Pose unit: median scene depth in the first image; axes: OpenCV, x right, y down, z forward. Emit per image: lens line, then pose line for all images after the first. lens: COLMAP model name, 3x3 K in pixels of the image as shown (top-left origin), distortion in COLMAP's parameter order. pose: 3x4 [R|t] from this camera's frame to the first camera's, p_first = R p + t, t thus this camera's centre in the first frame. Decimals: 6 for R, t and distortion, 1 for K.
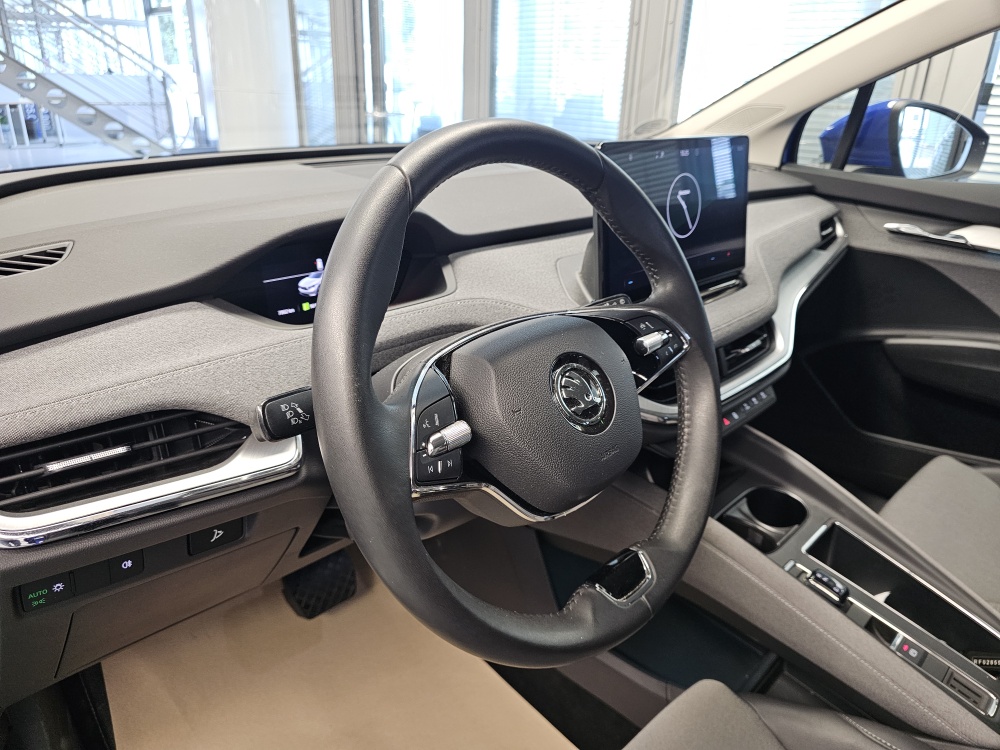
lens RADIAL K [[673.1, 0, 500.0], [0, 673.1, 375.0], [0, 0, 1]] dist [0.036469, -0.061537]
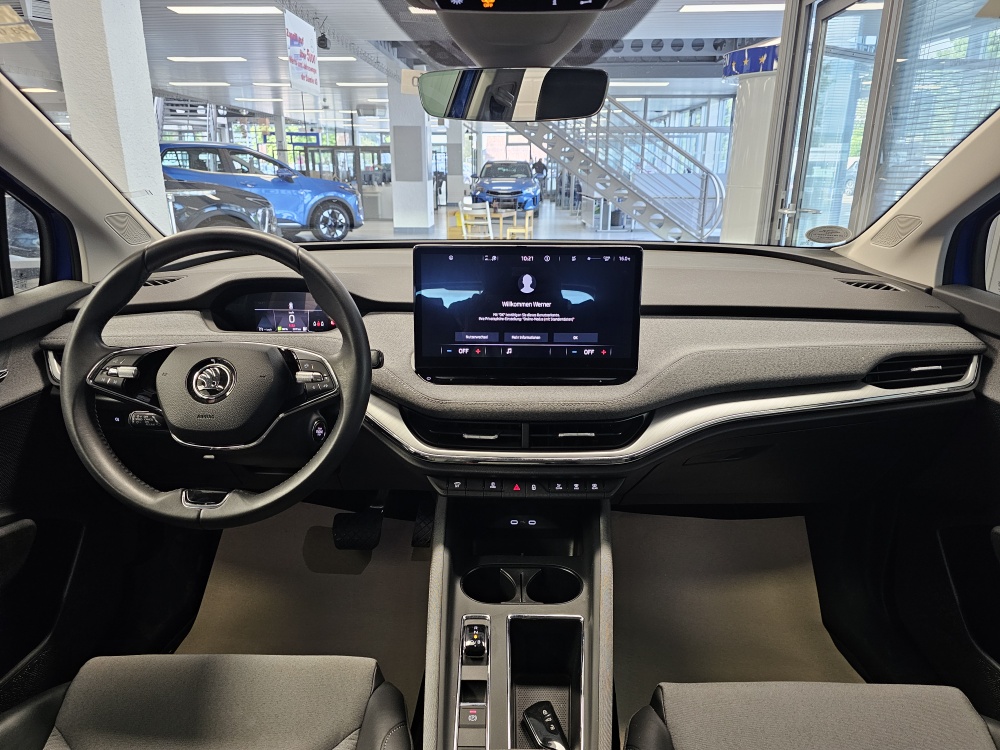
lens RADIAL K [[666.5, 0, 496.0], [0, 666.5, 372.1], [0, 0, 1]] dist [0.047560, -0.039357]
pose [[0.691016, 0.178910, -0.700349, 0.692754], [-0.264825, 0.964180, -0.014988, -0.061597], [0.672581, 0.195827, 0.713644, 0.091483]]
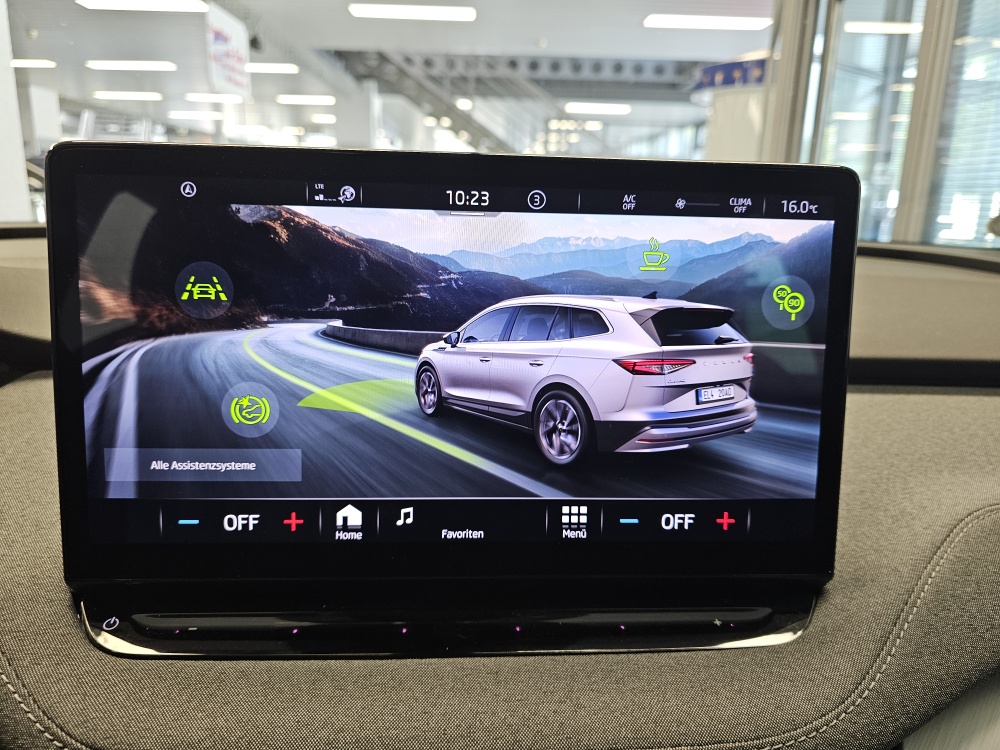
lens RADIAL K [[683.9, 0, 500.0], [0, 683.9, 375.0], [0, 0, 1]] dist [0.002095, -0.026230]
pose [[0.738860, 0.151293, -0.656655, 0.324794], [-0.263920, 0.961592, -0.075410, -0.138456], [0.620026, 0.229022, 0.750411, 0.484910]]
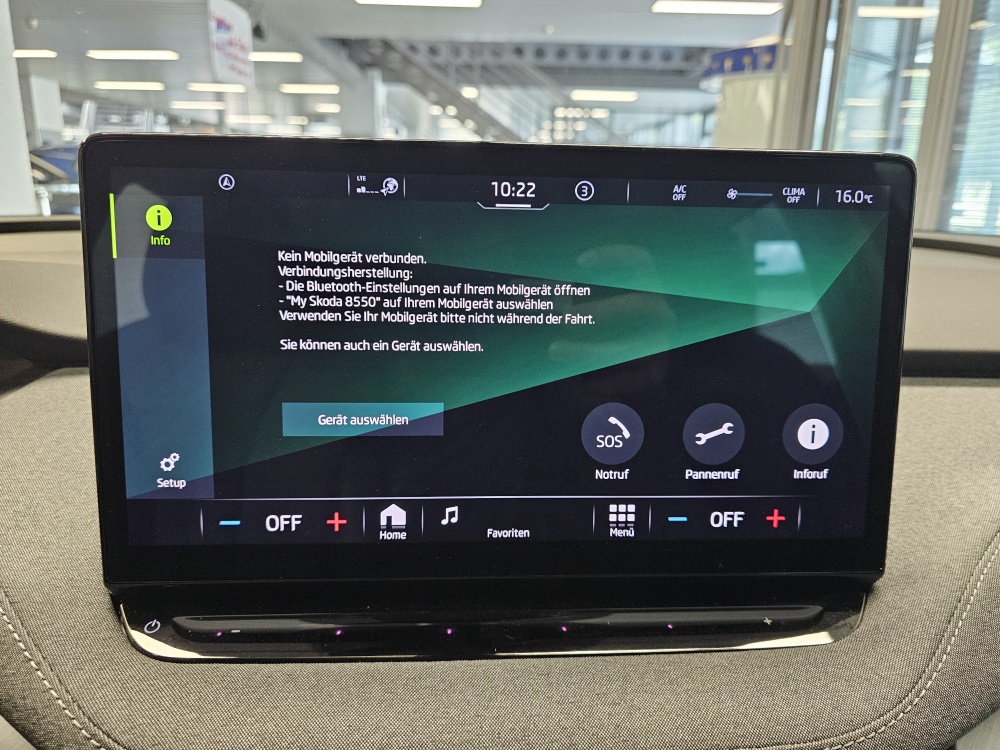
lens RADIAL K [[685.3, 0, 505.7], [0, 685.3, 378.8], [0, 0, 1]] dist [0.005502, -0.029359]
pose [[0.739129, 0.159633, -0.654374, 0.312005], [-0.258515, 0.964339, -0.056750, -0.137156], [0.621979, 0.211111, 0.754038, 0.480014]]
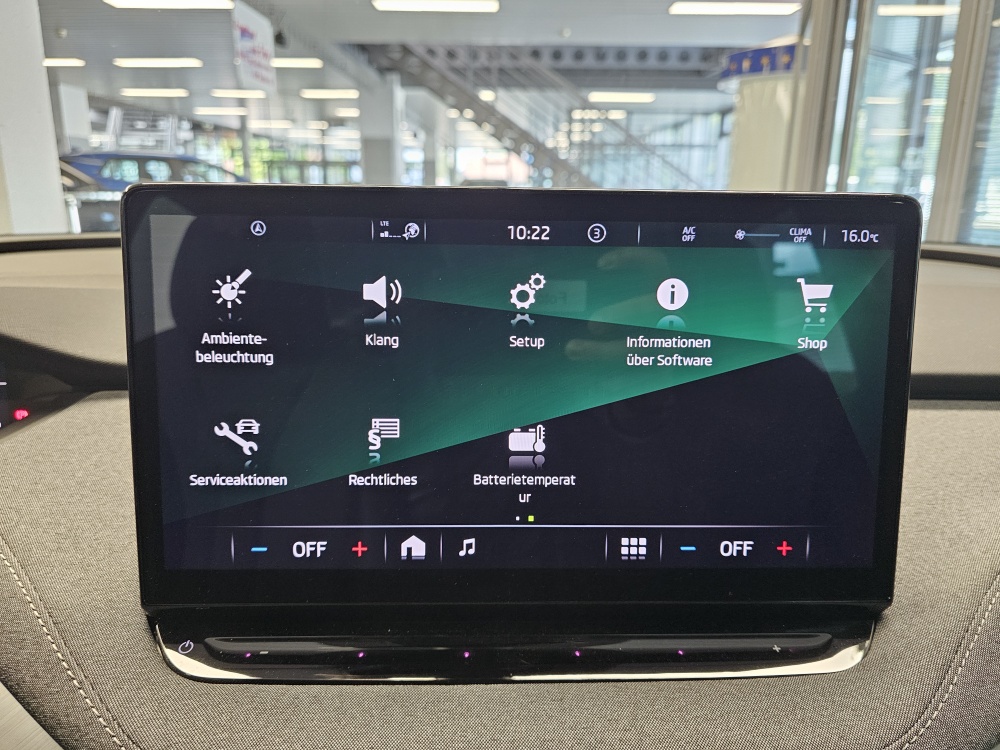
lens RADIAL K [[683.8, 0, 500.1], [0, 683.8, 372.0], [0, 0, 1]] dist [0.006788, -0.029959]
pose [[0.716858, 0.153403, -0.680134, 0.316532], [-0.260740, 0.963698, -0.057458, -0.147667], [0.646629, 0.218527, 0.730833, 0.471228]]
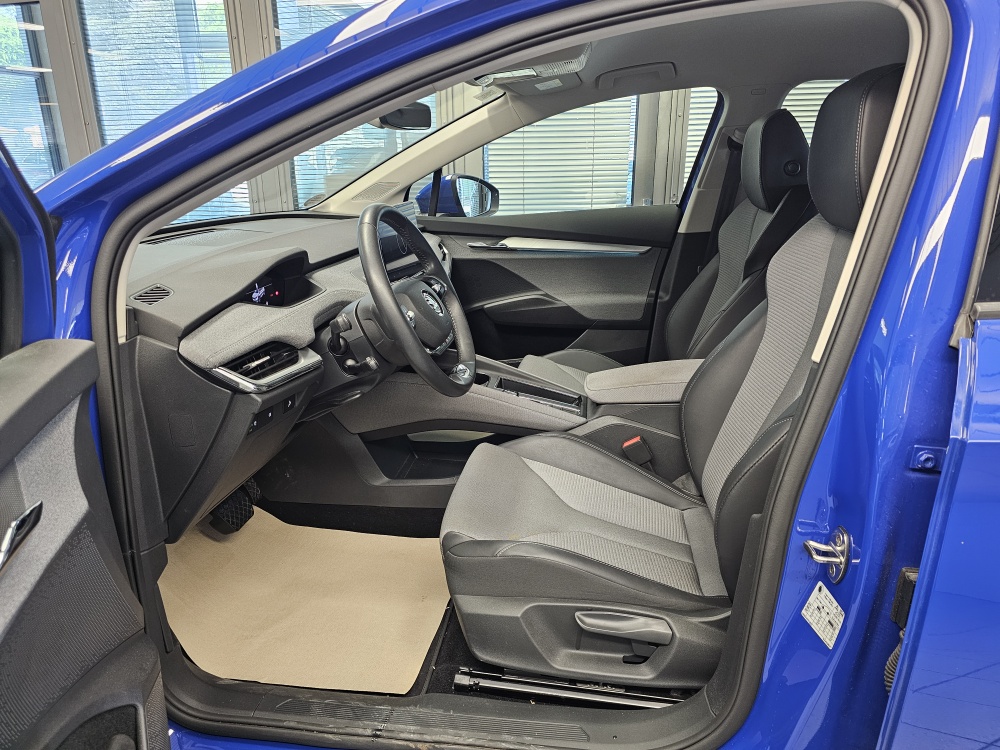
lens RADIAL K [[668.9, 0, 502.9], [0, 668.9, 371.0], [0, 0, 1]] dist [0.068143, -0.090635]
pose [[0.791679, -0.221426, 0.569399, -0.438105], [0.271638, 0.962394, -0.003426, 0.133940], [-0.547227, 0.157383, 0.822054, -0.456672]]
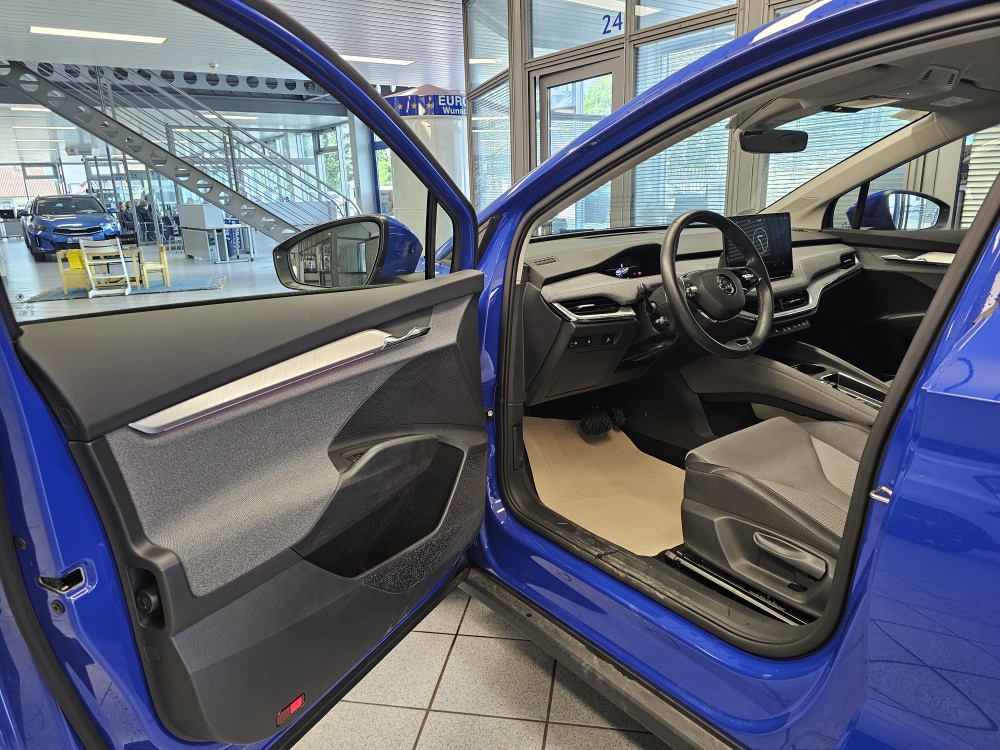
lens RADIAL K [[668.9, 0, 502.9], [0, 668.9, 371.0], [0, 0, 1]] dist [0.068143, -0.090635]
pose [[0.989041, -0.024979, -0.145512, -0.186843], [0.003345, 0.989122, -0.147061, 0.349273], [0.147602, 0.144962, 0.978366, -0.894637]]
